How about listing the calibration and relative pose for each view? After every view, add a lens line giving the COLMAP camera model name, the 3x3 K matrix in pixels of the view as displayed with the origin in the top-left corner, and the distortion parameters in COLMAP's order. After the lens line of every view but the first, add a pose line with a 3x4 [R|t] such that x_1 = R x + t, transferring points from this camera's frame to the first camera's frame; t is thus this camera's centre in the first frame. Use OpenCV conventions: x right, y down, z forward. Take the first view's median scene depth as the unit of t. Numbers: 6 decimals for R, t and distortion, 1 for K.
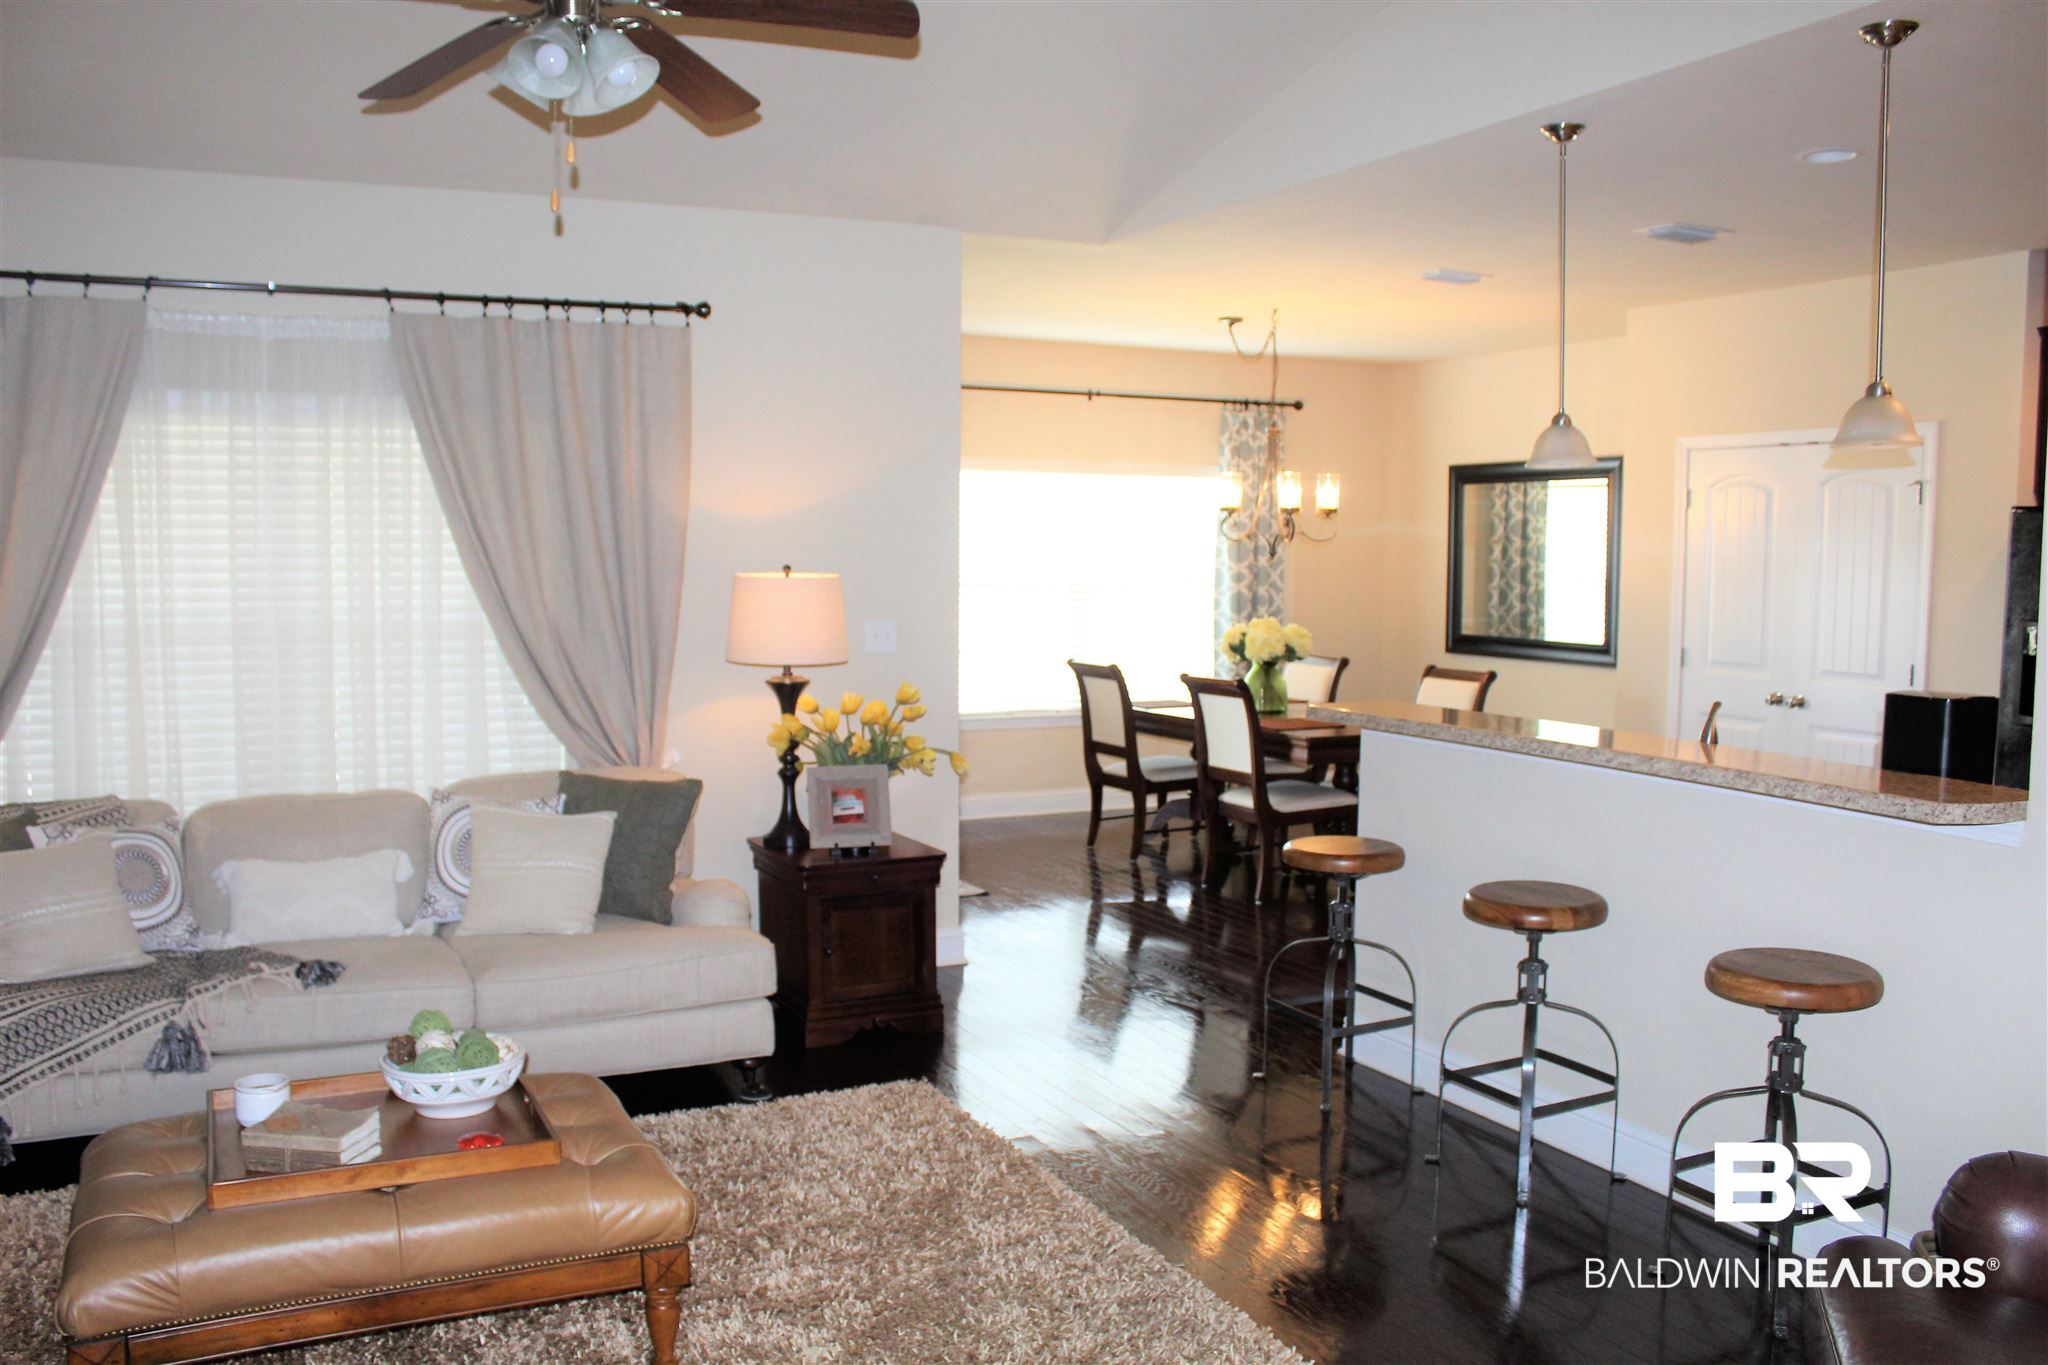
lens RADIAL K [[1694.4, 0, 1013.0], [0, 1694.4, 686.3], [0, 0, 1]] dist [-0.161741, 0.151677]
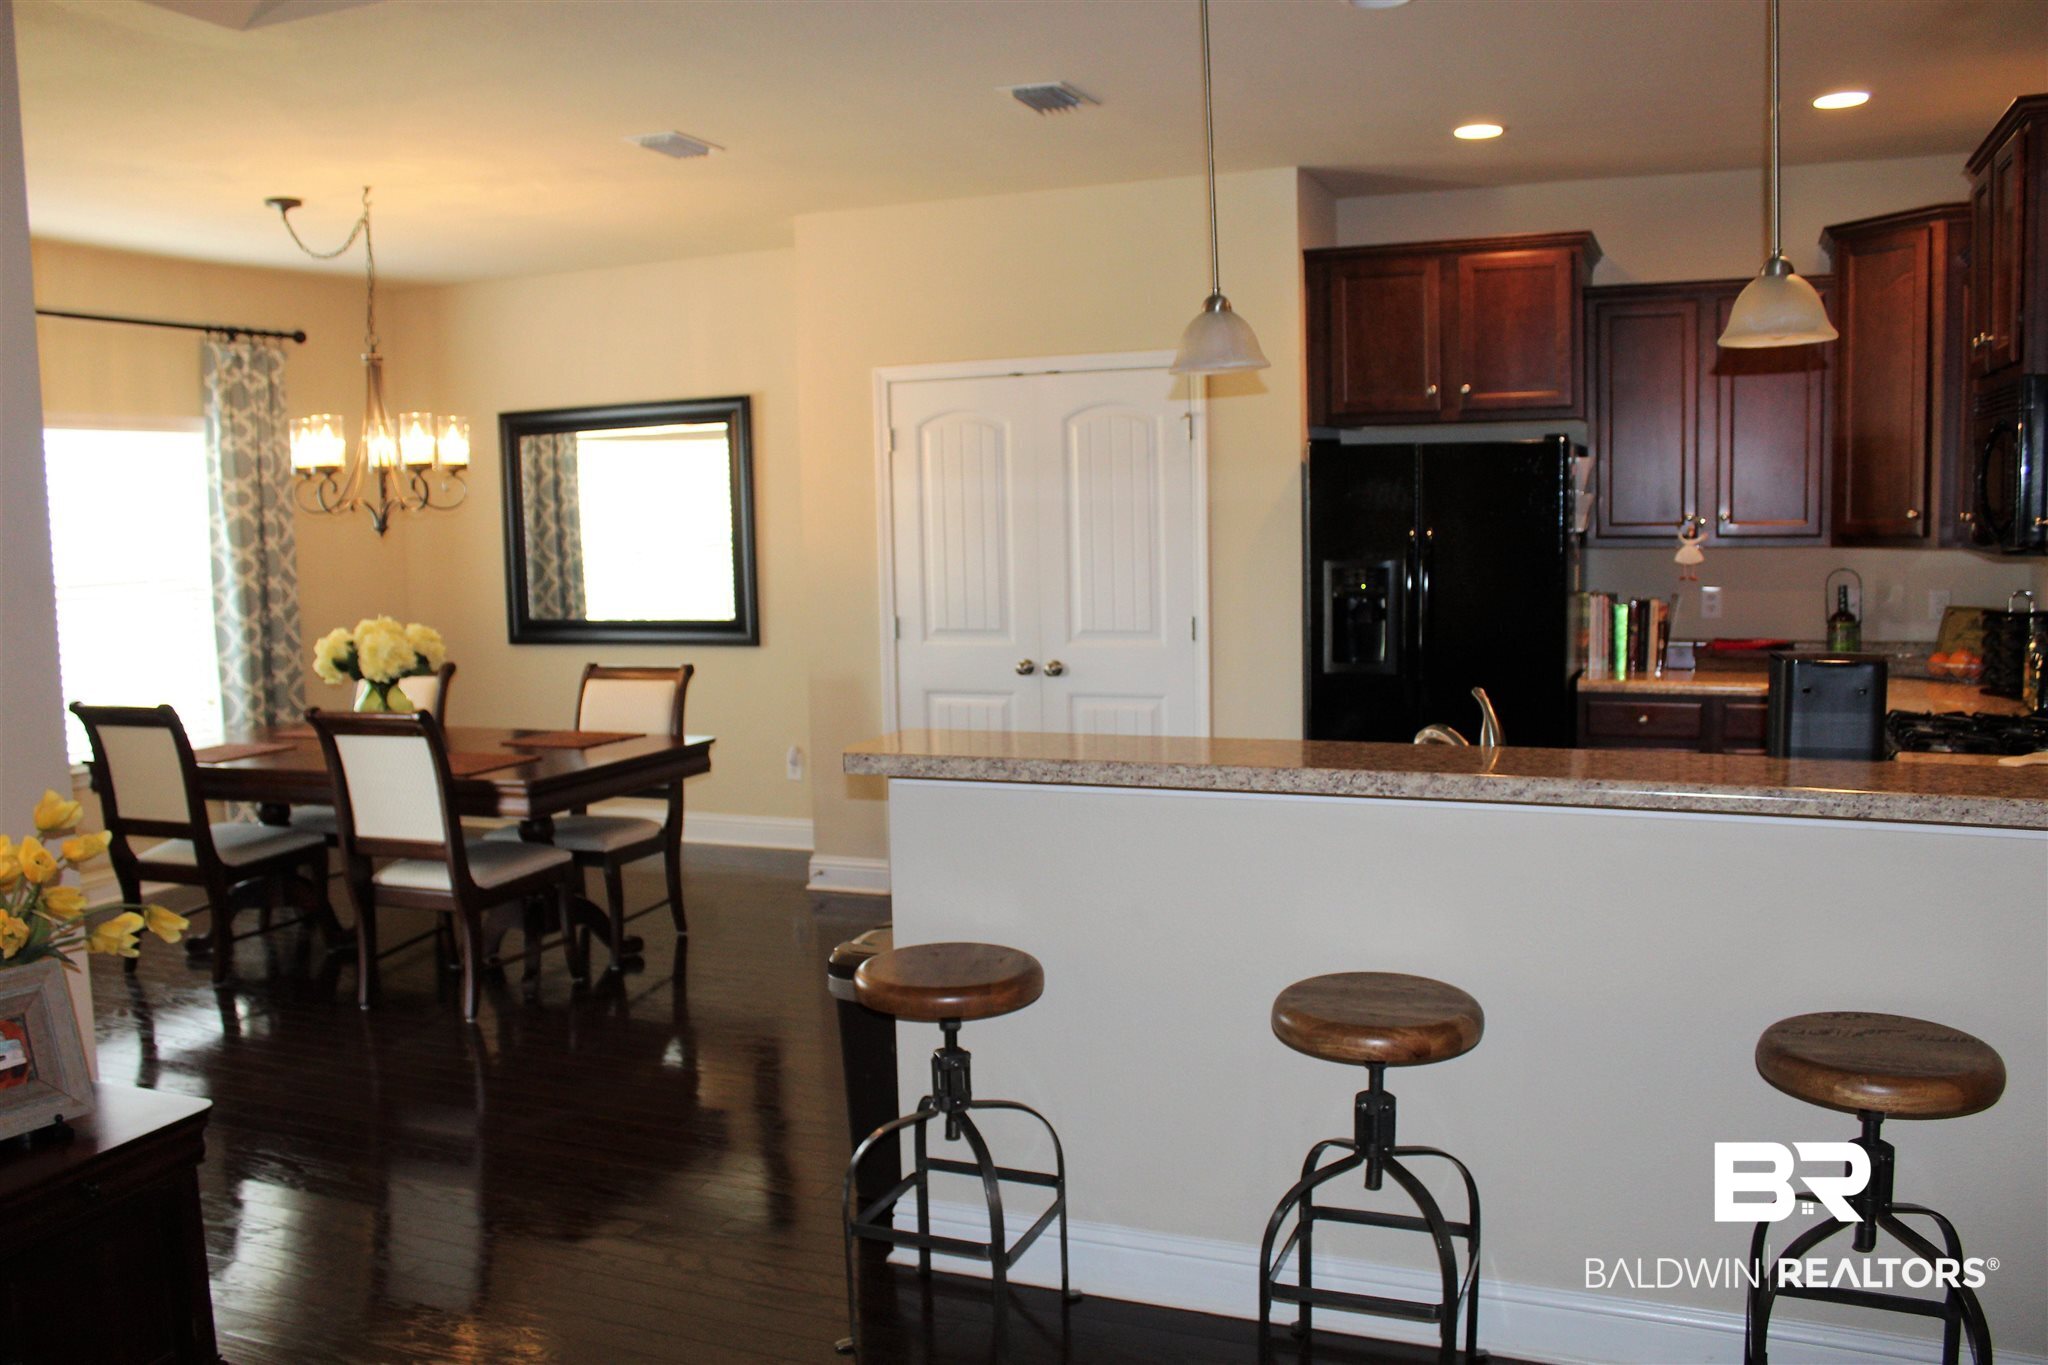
lens RADIAL K [[1686.3, 0, 994.2], [0, 1686.3, 687.0], [0, 0, 1]] dist [-0.163392, 0.127948]
pose [[0.752486, -0.096452, 0.651508, -0.174675], [0.084831, 0.995172, 0.049350, -0.036389], [-0.653123, 0.018133, 0.757035, 0.448490]]
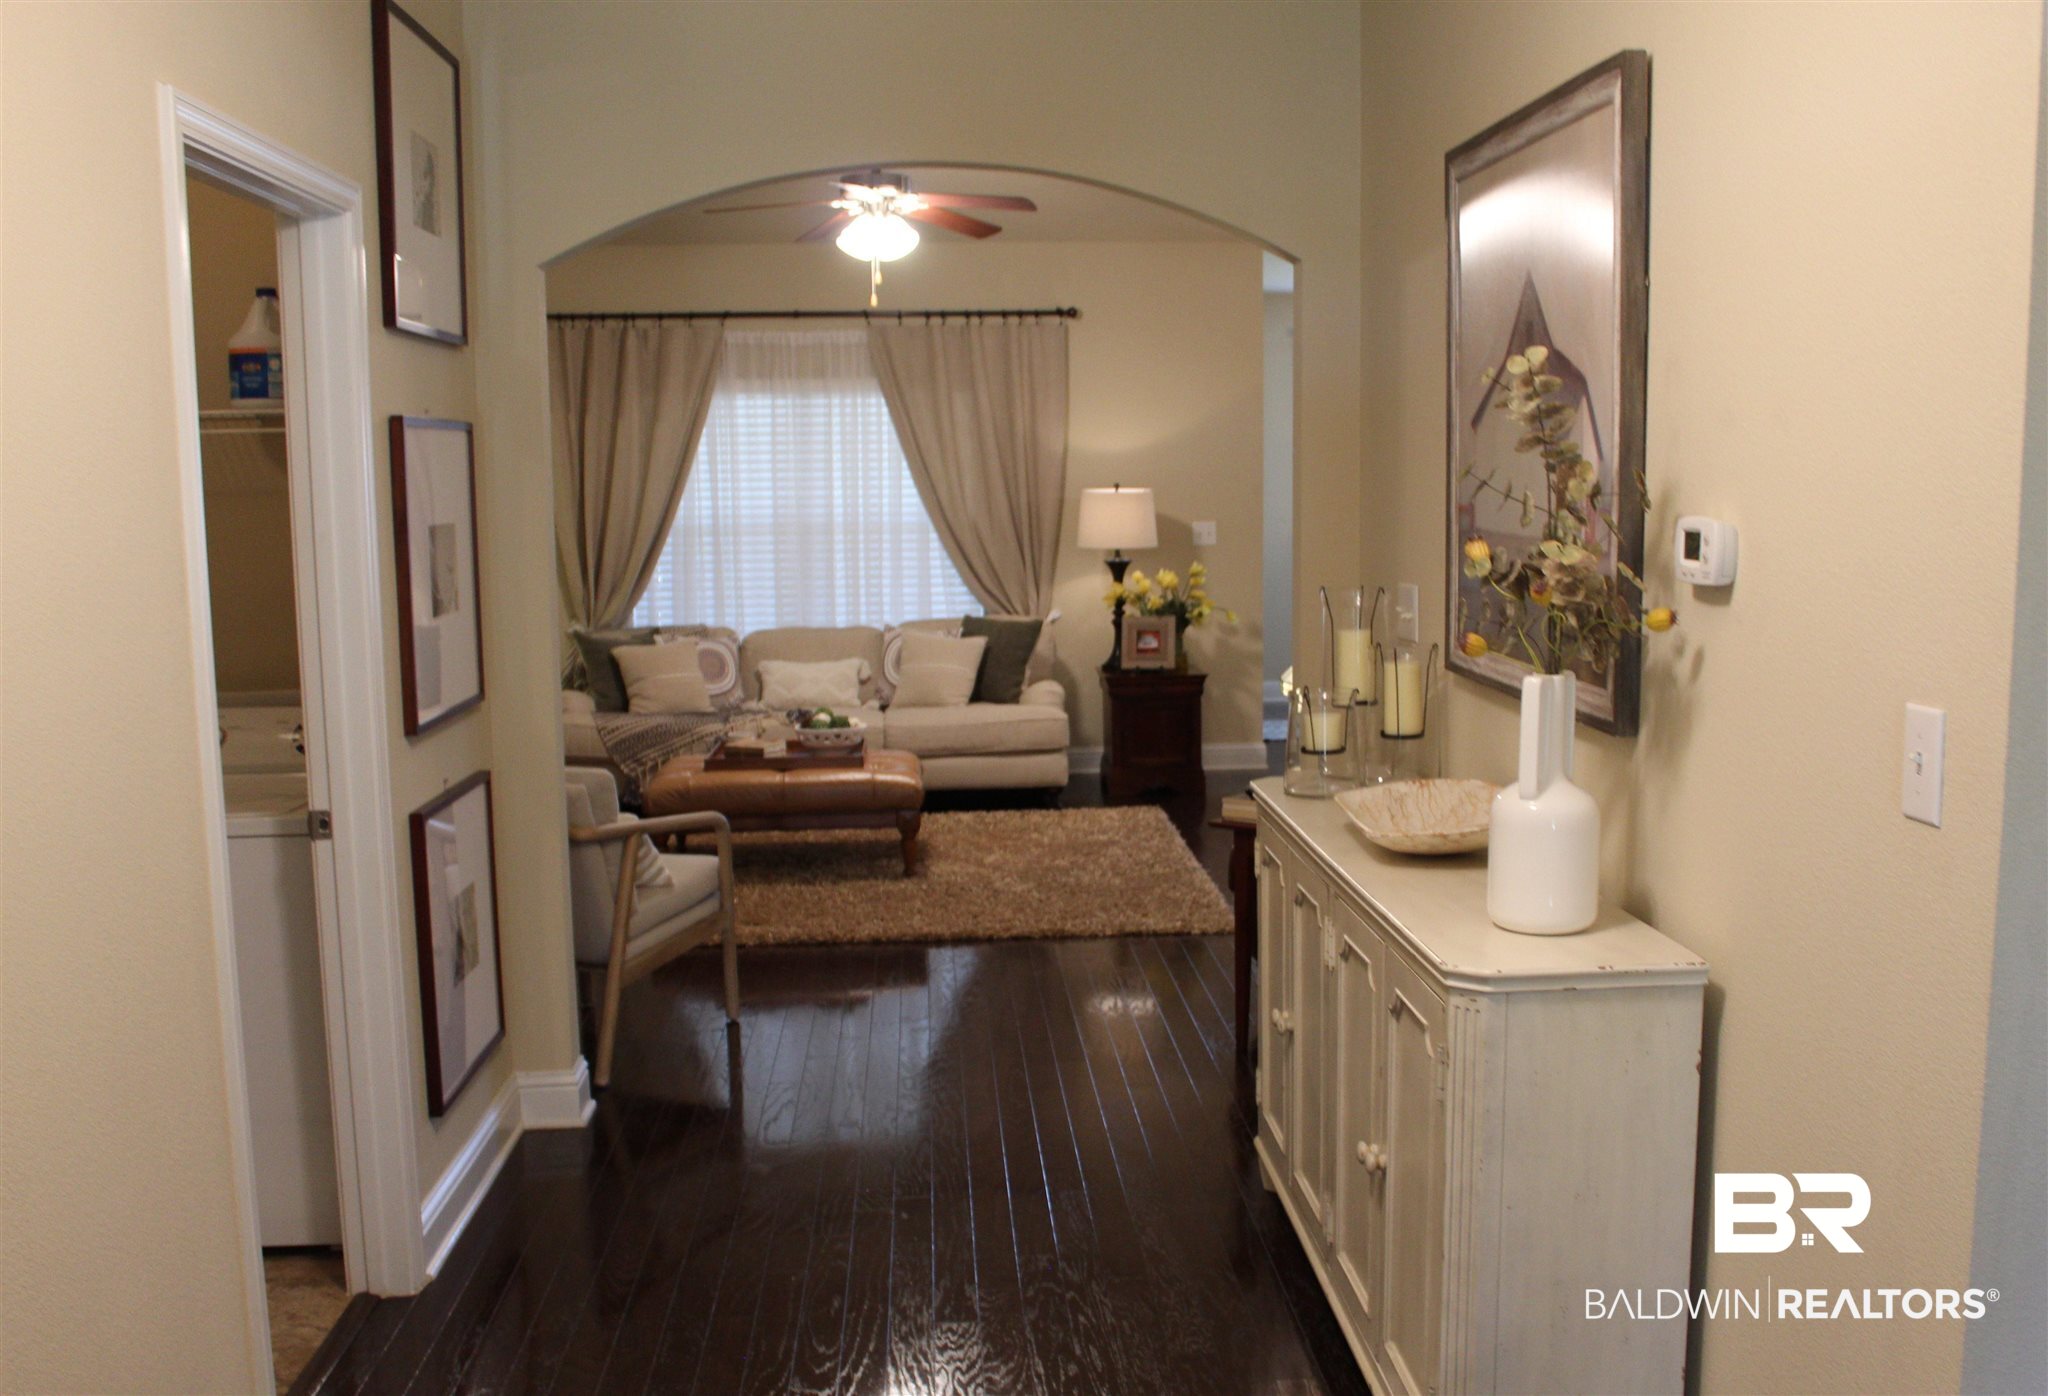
lens RADIAL K [[1942.4, 0, 1024.0], [0, 1942.4, 698.0], [0, 0, 1]] dist [-0.007080, -0.000750]
pose [[0.925468, 0.025999, -0.377933, 0.458440], [-0.013398, 0.999264, 0.035934, 0.059491], [0.378589, -0.028193, 0.925135, -0.649097]]
